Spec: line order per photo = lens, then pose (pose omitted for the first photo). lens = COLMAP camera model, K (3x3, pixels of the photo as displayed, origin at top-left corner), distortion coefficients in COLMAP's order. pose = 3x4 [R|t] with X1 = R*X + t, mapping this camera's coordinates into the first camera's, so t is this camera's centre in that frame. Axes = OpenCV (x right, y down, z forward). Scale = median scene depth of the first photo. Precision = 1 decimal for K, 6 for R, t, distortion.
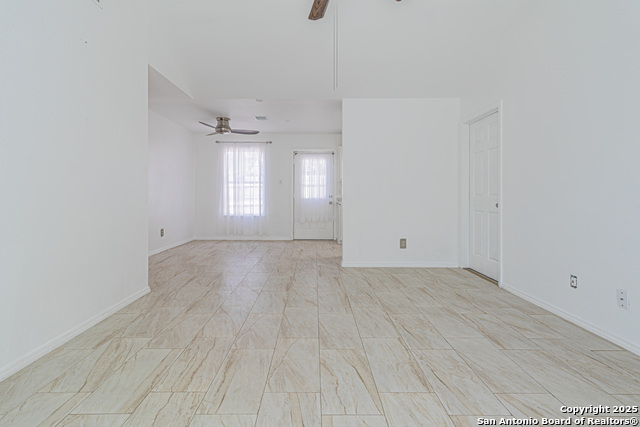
lens RADIAL K [[305.7, 0, 303.9], [0, 305.7, 192.3], [0, 0, 1]] dist [0.002749, 0.000332]
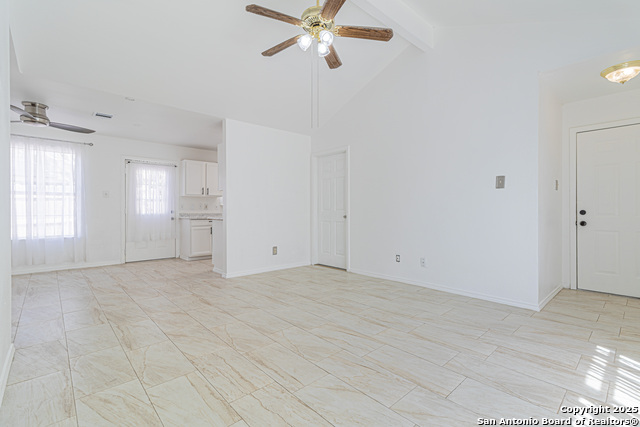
lens RADIAL K [[303.9, 0, 318.1], [0, 303.9, 208.4], [0, 0, 1]] dist [0.002861, 0.000156]
pose [[0.724930, 0.002663, 0.688817, -0.566526], [-0.004555, 0.999989, 0.000928, 0.001190], [-0.688807, -0.003810, 0.724934, 0.037653]]
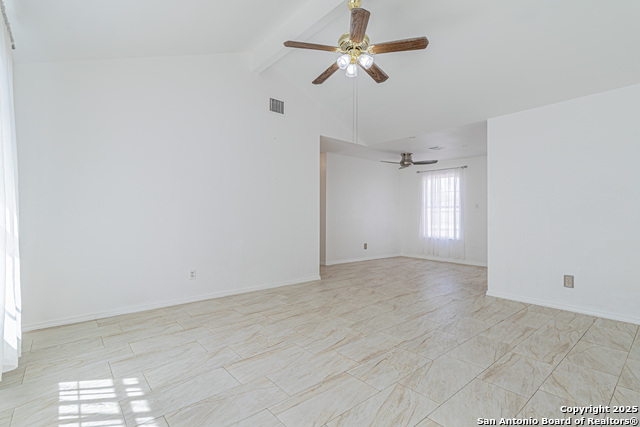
lens RADIAL K [[289.8, 0, 311.3], [0, 289.8, 213.4], [0, 0, 1]] dist [0.001554, 0.000011]
pose [[0.649525, -0.005489, -0.760320, 0.708960], [-0.001589, 0.999962, -0.008577, -0.002742], [0.760338, 0.006779, 0.649492, -0.006347]]
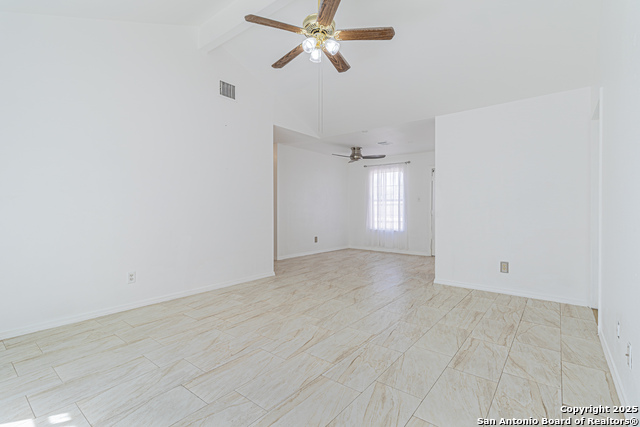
lens RADIAL K [[289.9, 0, 309.0], [0, 289.9, 212.3], [0, 0, 1]] dist [0.001655, 0.000374]
pose [[0.781940, 0.004630, -0.623337, 0.617206], [0.002707, 0.999938, 0.010823, -0.003396], [0.623348, -0.010151, 0.781879, -0.015390]]
